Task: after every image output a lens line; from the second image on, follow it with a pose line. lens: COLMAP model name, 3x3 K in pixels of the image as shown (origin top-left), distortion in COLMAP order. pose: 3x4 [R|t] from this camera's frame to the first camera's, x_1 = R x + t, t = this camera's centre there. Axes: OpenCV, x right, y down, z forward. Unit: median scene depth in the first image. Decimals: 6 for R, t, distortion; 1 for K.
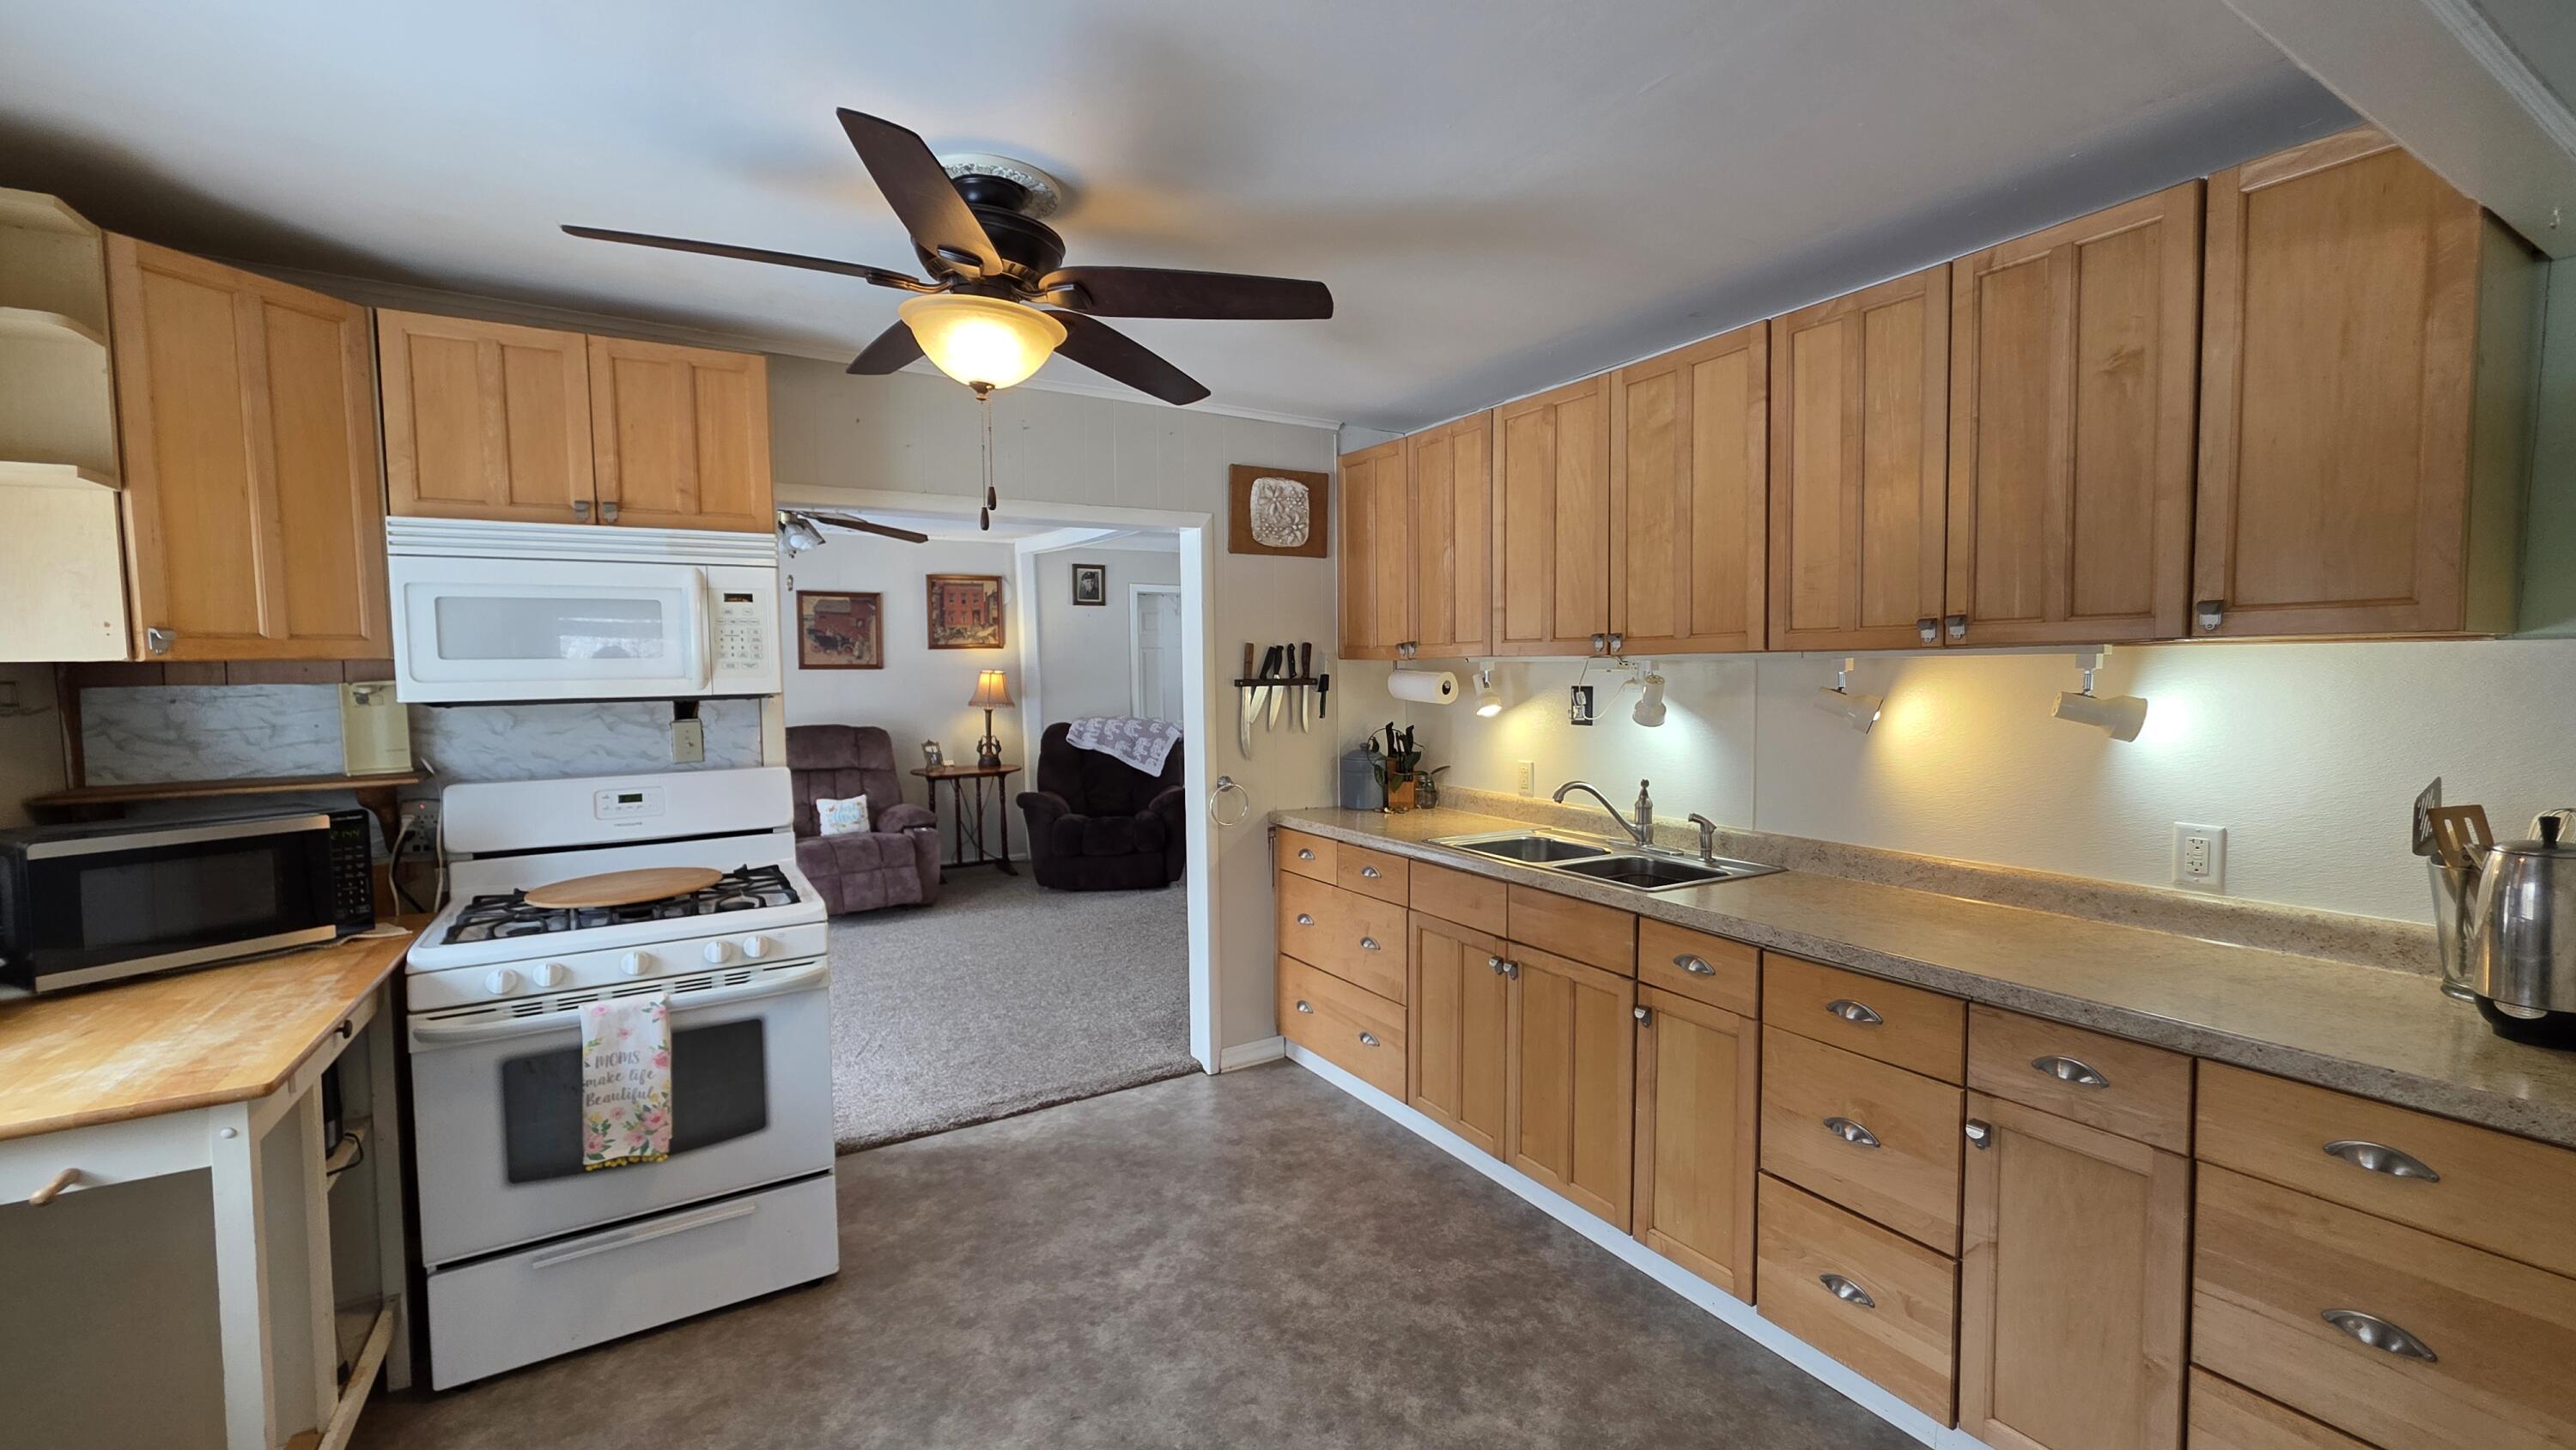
lens RADIAL K [[1031.4, 0, 1281.0], [0, 1031.4, 723.1], [0, 0, 1]] dist [0.001531, -0.000041]
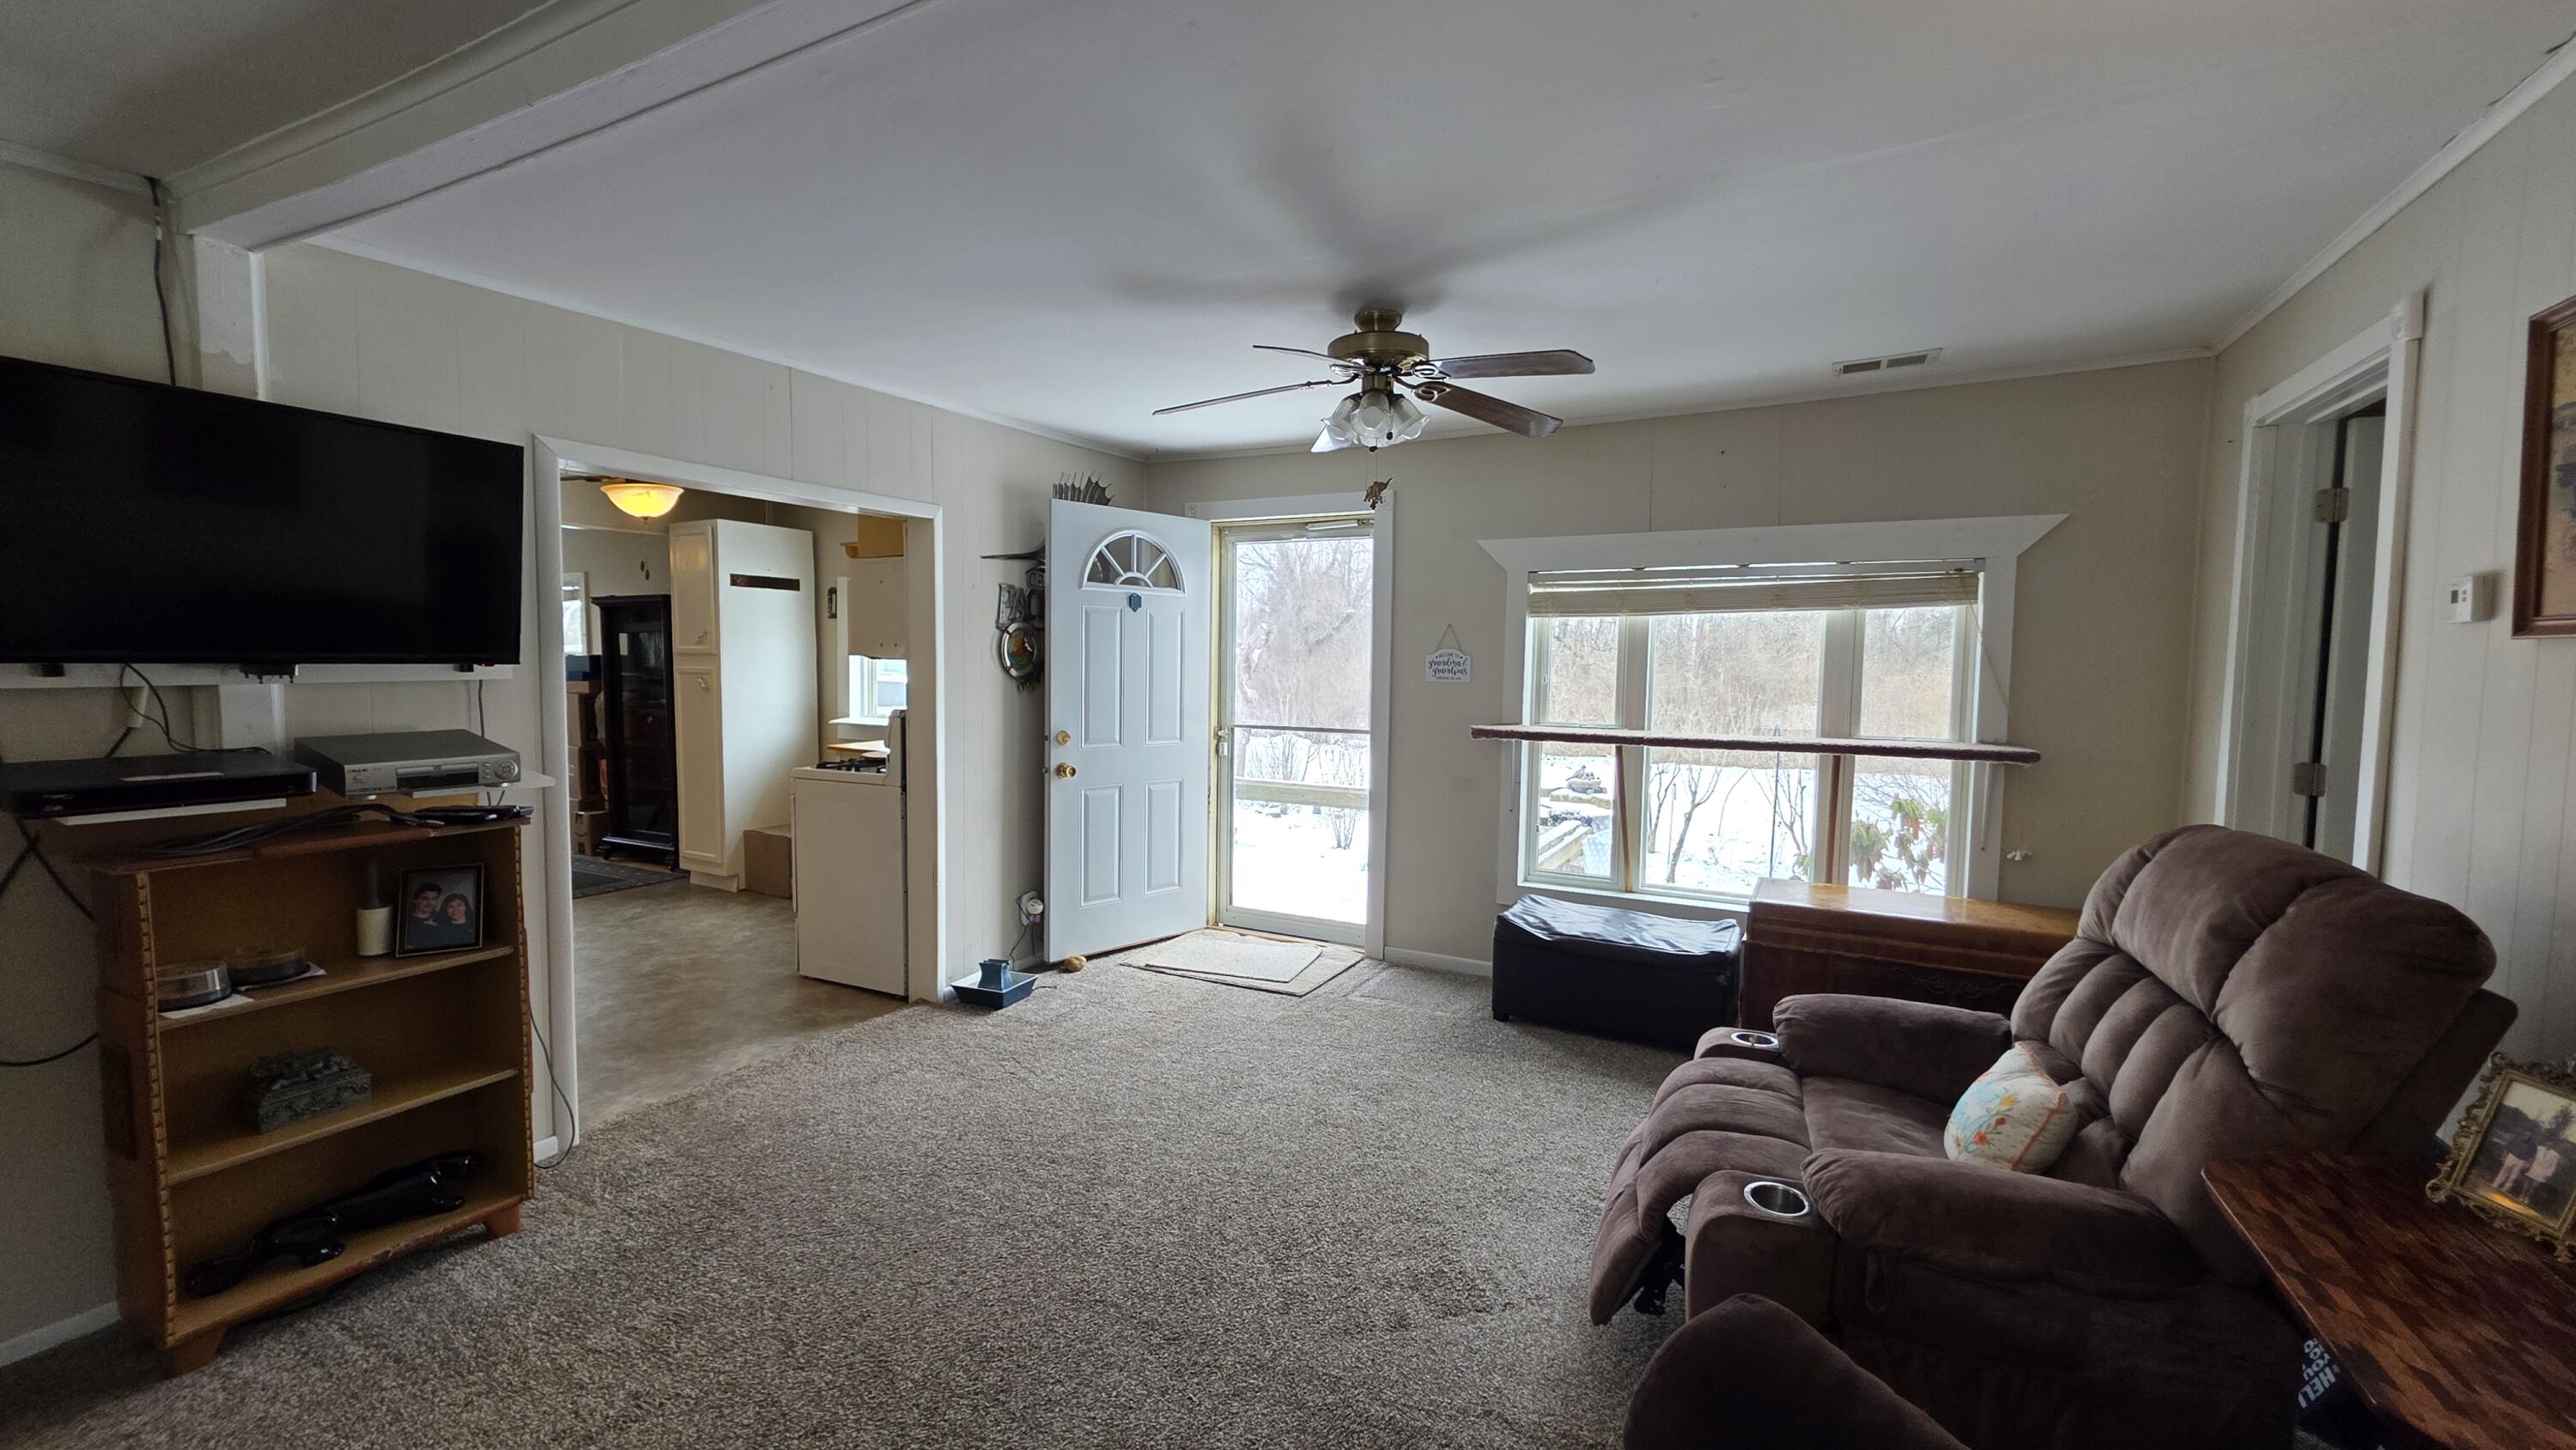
lens RADIAL K [[1031.4, 0, 1274.7], [0, 1031.4, 728.5], [0, 0, 1]] dist [0.001531, -0.000041]
pose [[-0.855658, 0.040661, -0.515942, -0.225563], [-0.027708, 0.991880, 0.124122, -0.142656], [0.516799, 0.120501, -0.847584, 2.893009]]
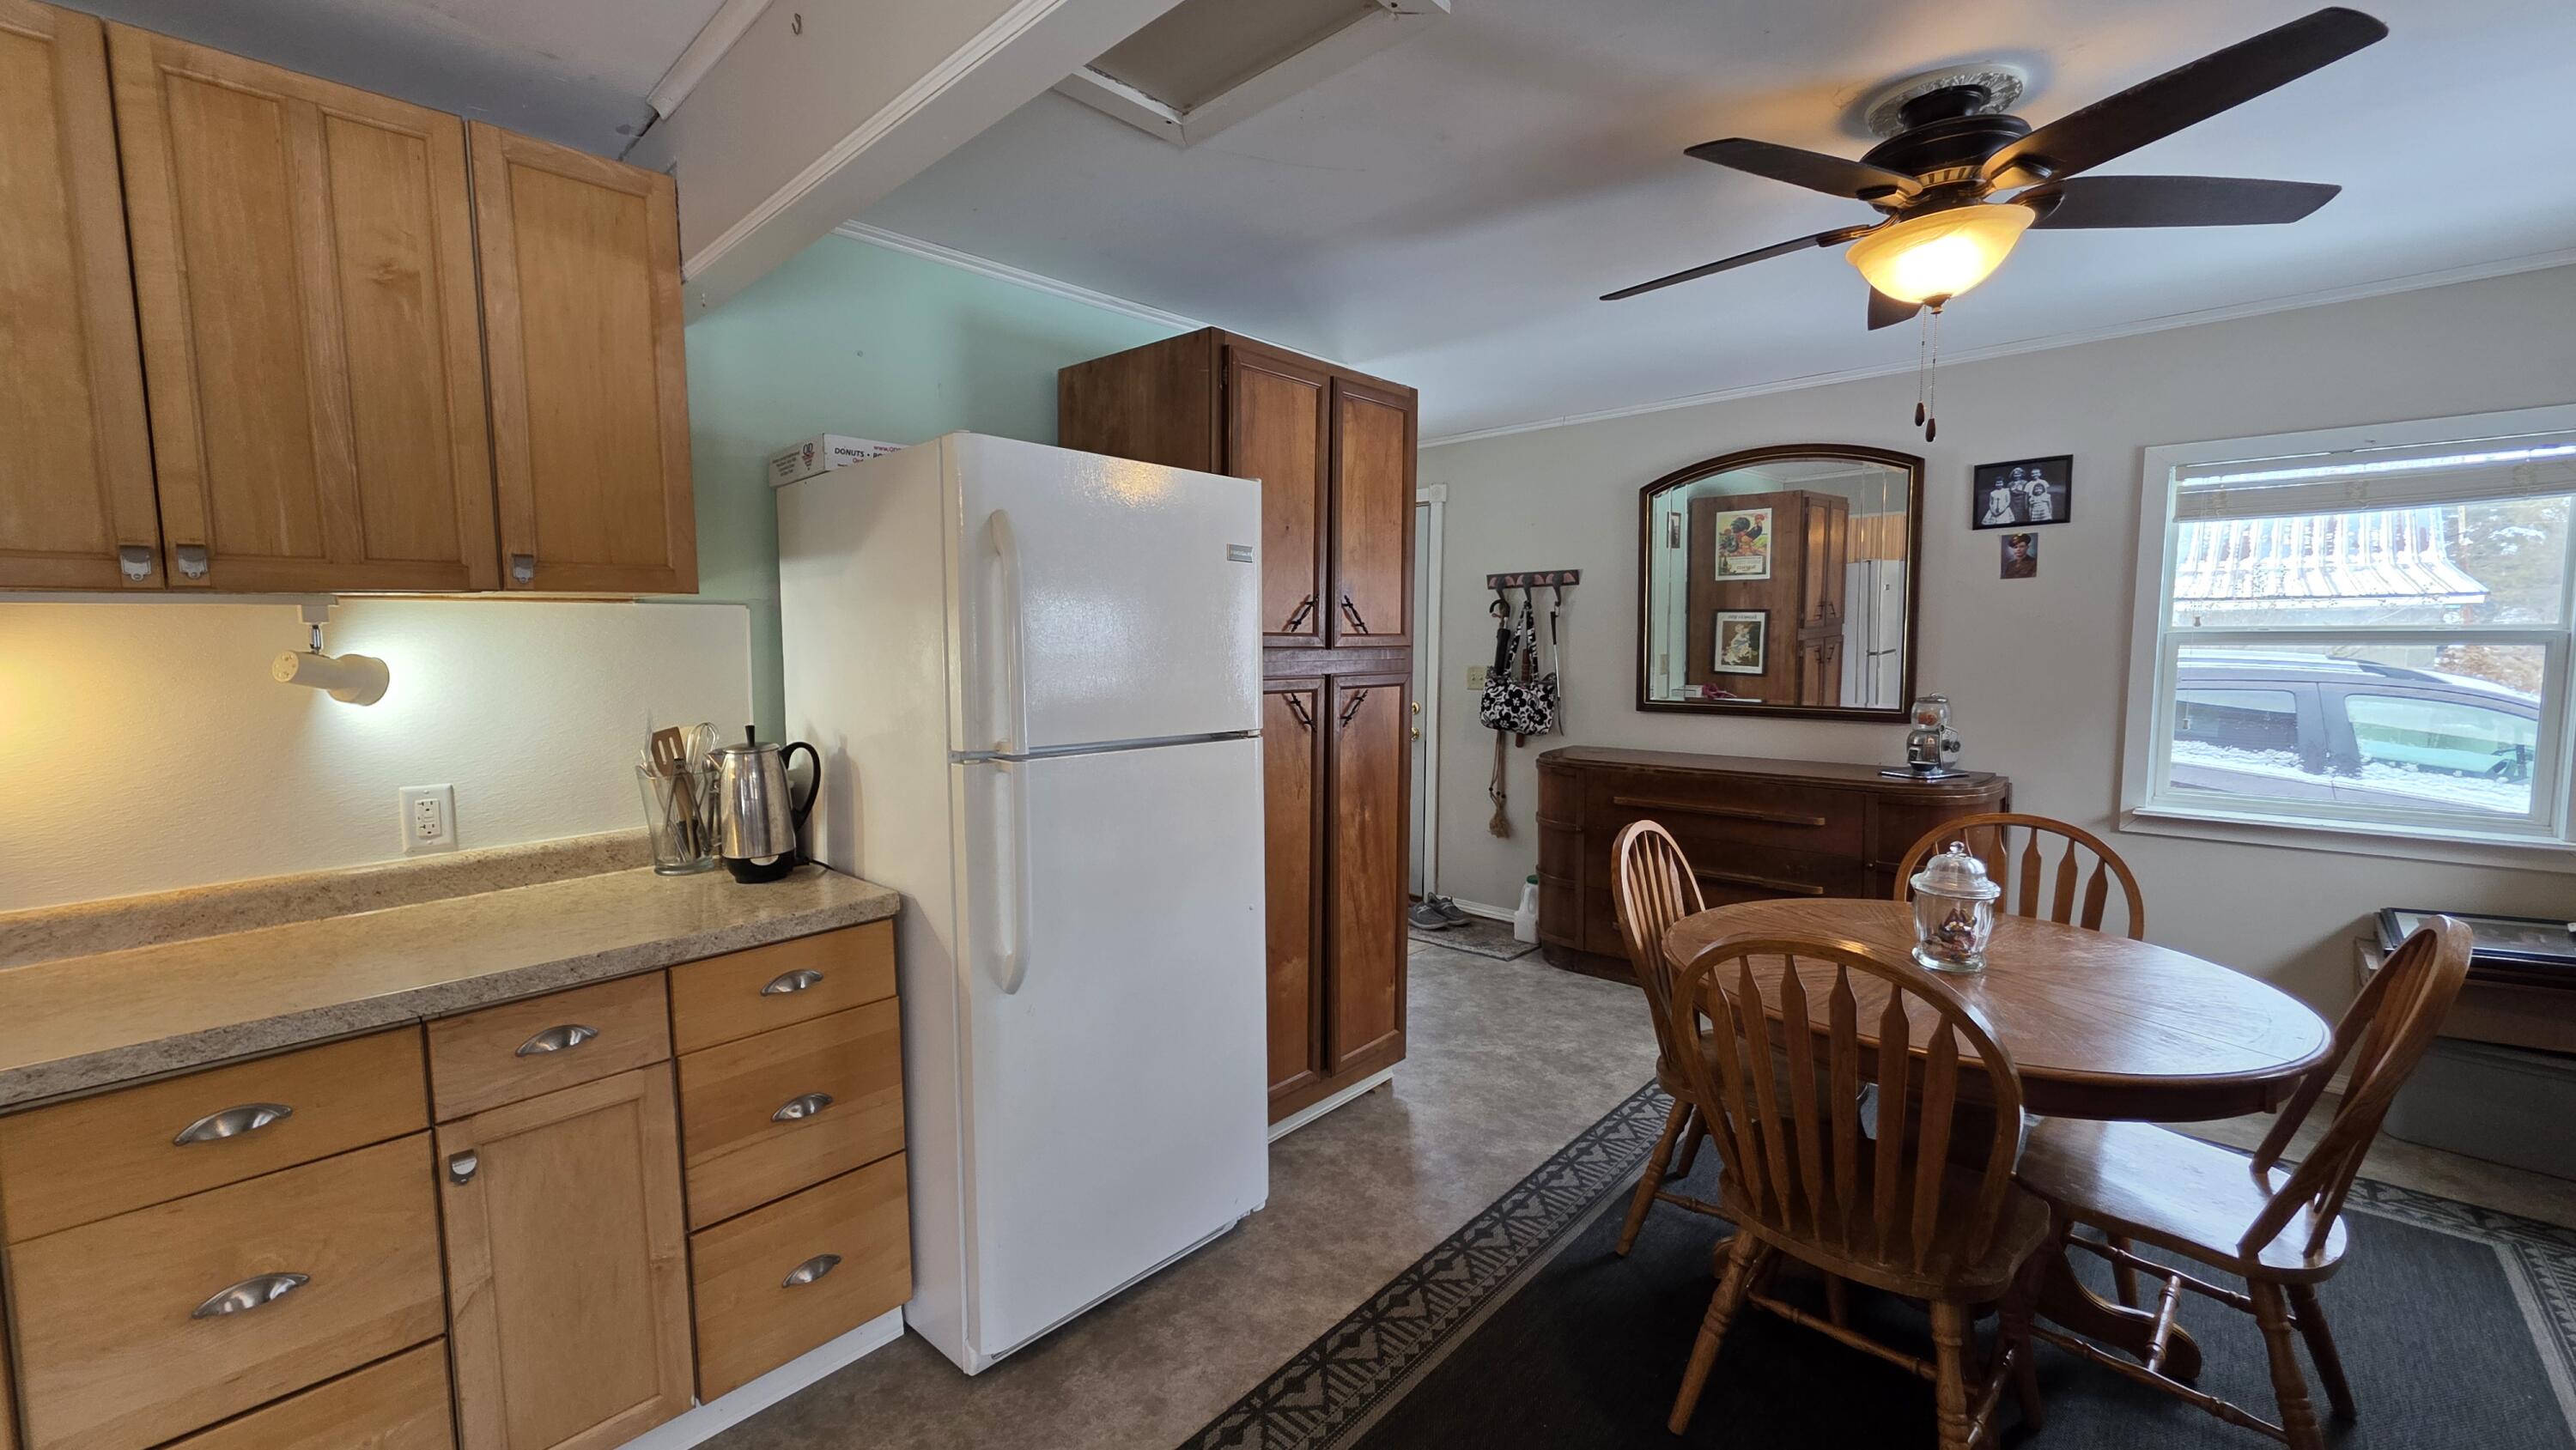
lens RADIAL K [[1031.4, 0, 1277.0], [0, 1031.4, 722.8], [0, 0, 1]] dist [0.001531, -0.000041]
pose [[-0.282438, -0.071149, 0.956643, -0.209088], [0.062473, 0.993764, 0.092354, -0.000272], [-0.957249, 0.085849, -0.276232, 0.399574]]
